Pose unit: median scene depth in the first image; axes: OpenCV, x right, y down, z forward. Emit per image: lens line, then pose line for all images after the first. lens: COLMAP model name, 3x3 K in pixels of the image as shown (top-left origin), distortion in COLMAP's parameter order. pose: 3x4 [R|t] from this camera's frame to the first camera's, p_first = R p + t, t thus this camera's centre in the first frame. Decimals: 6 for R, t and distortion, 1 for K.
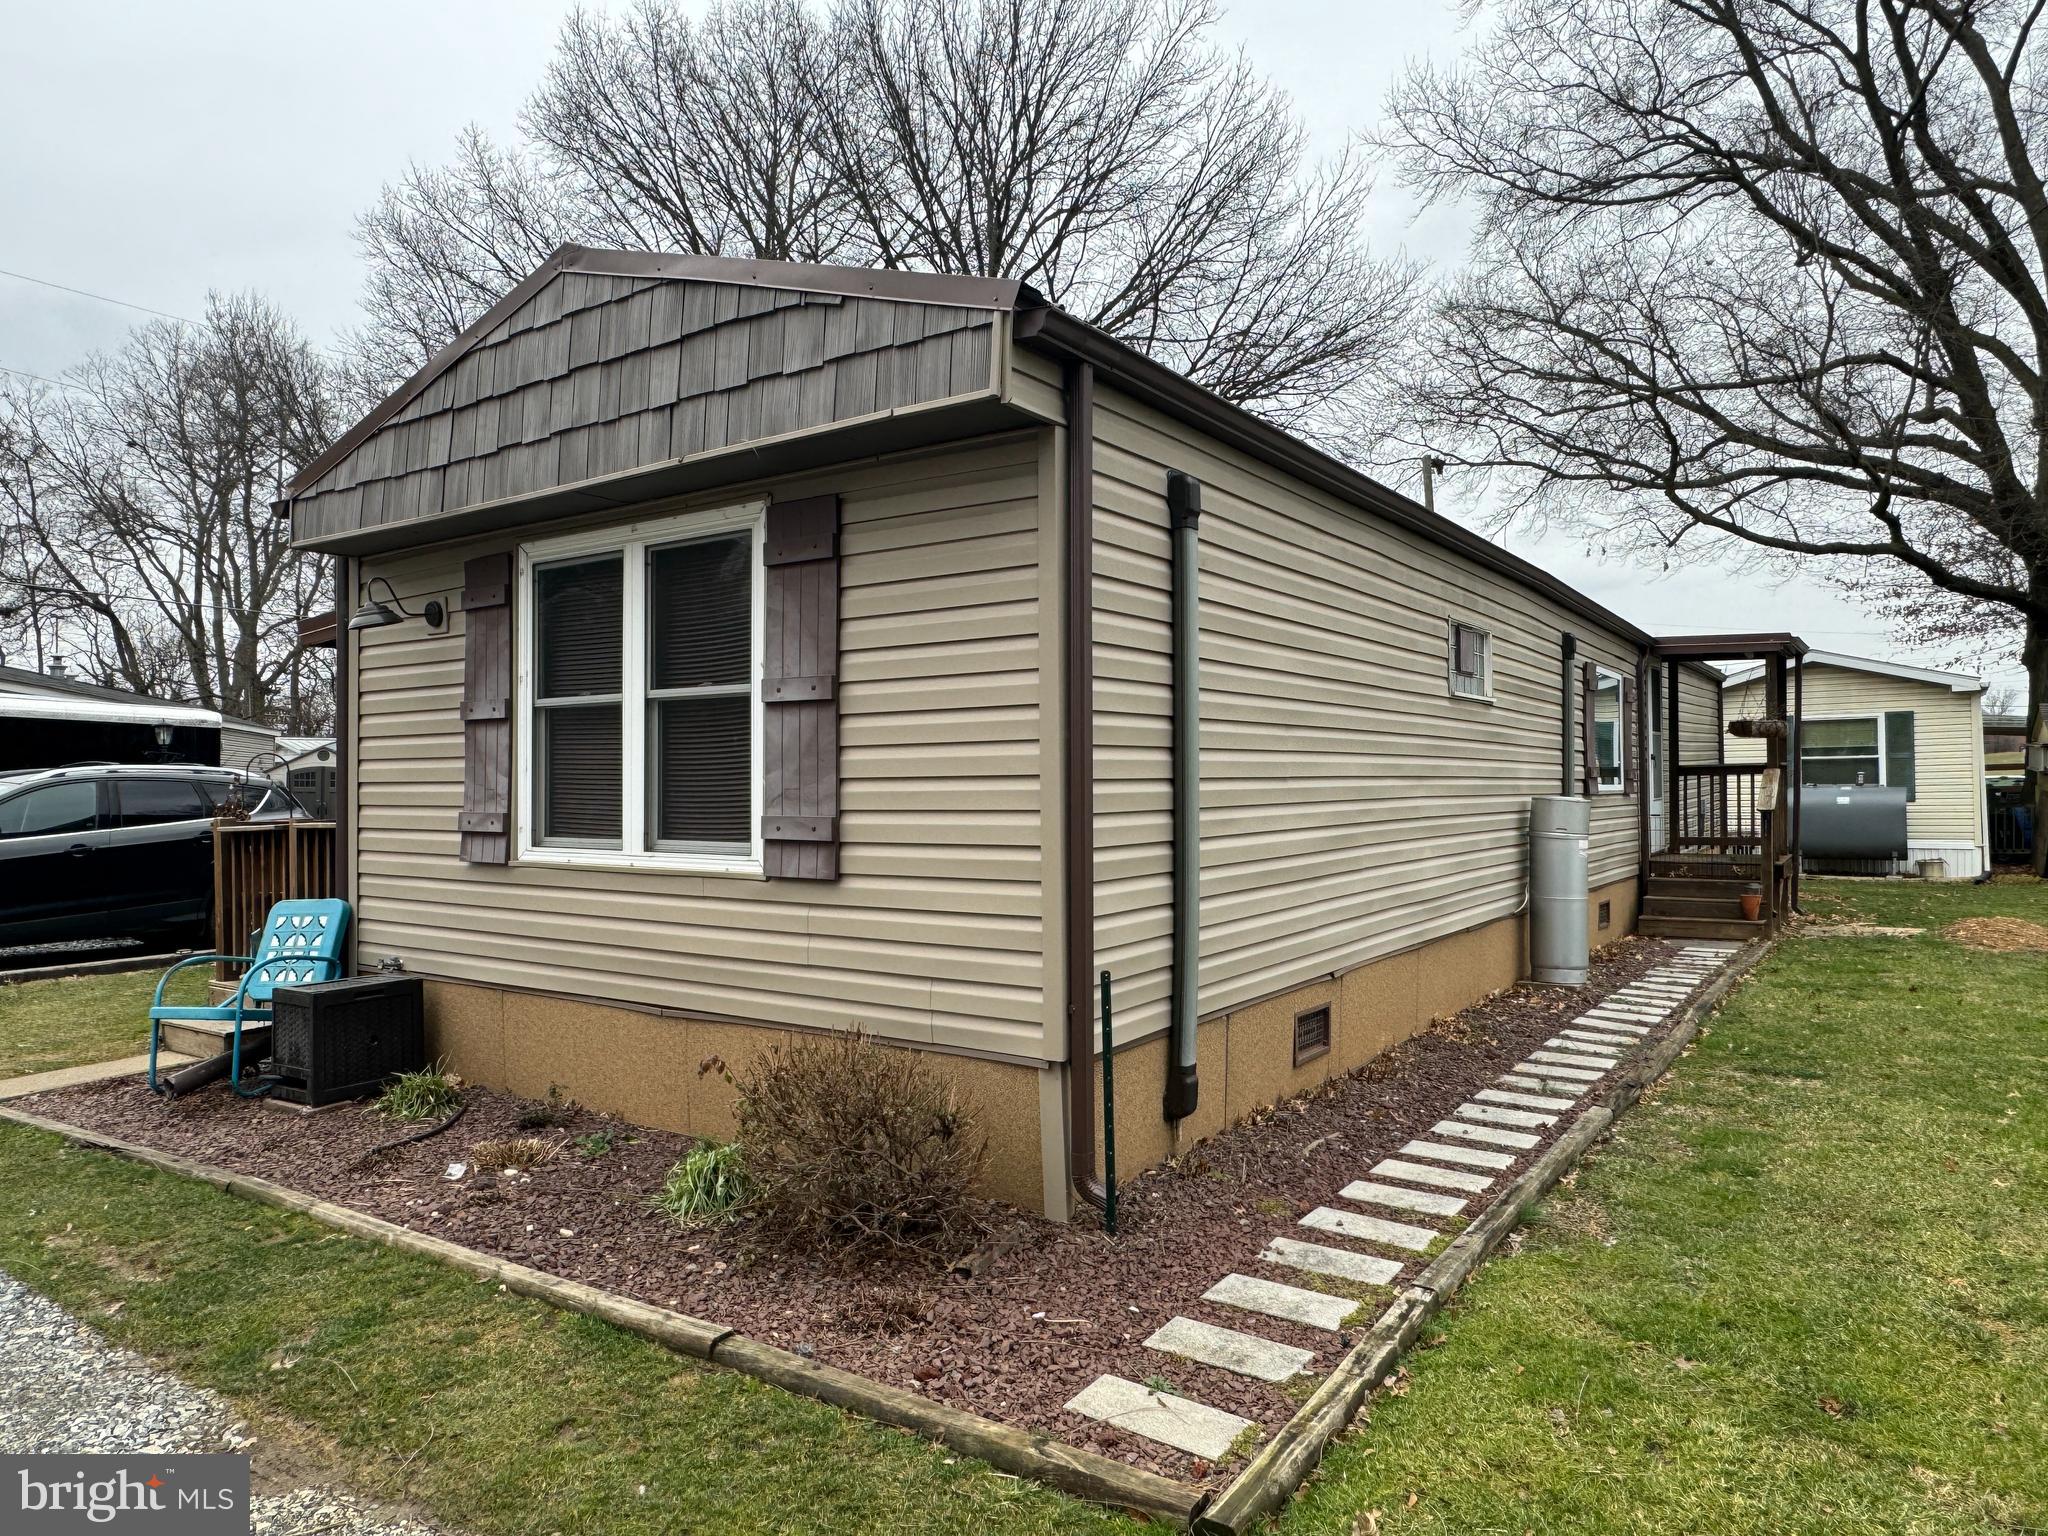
lens RADIAL K [[1303.1, 0, 1026.0], [0, 1303.1, 773.5], [0, 0, 1]] dist [-0.000998, 0.002240]
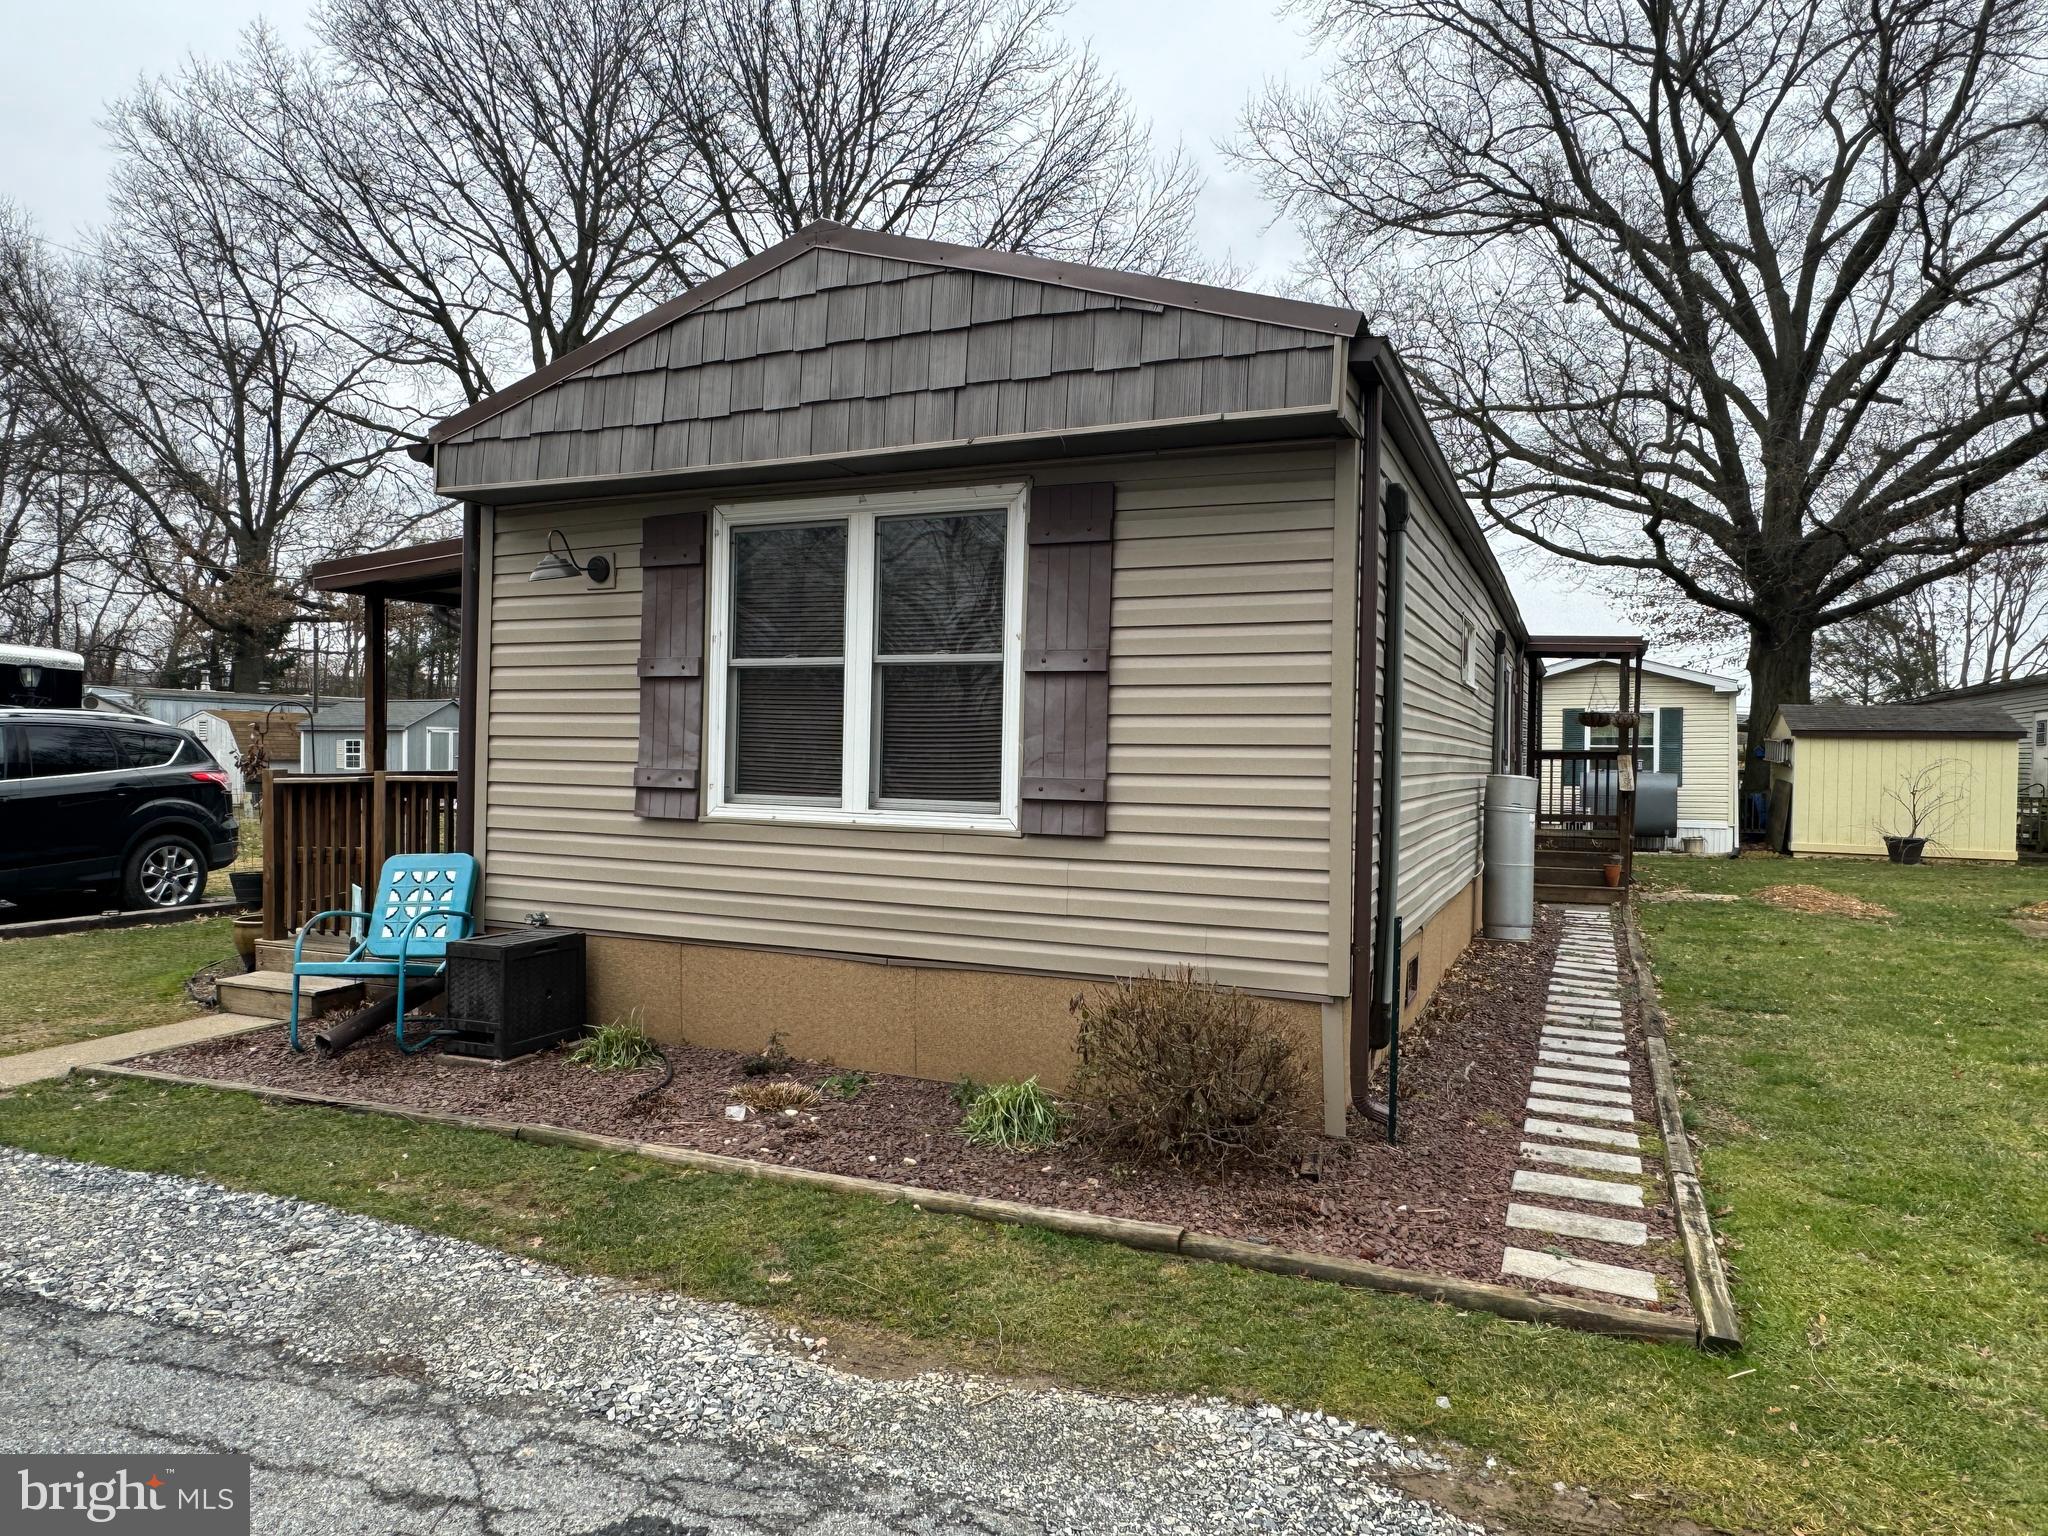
lens RADIAL K [[1303.1, 0, 1022.7], [0, 1303.1, 764.7], [0, 0, 1]] dist [-0.000998, 0.002240]
pose [[0.981676, 0.021673, 0.189324, -0.360725], [-0.024483, 0.999622, 0.012513, 0.007971], [-0.188981, -0.016919, 0.981835, -0.050208]]
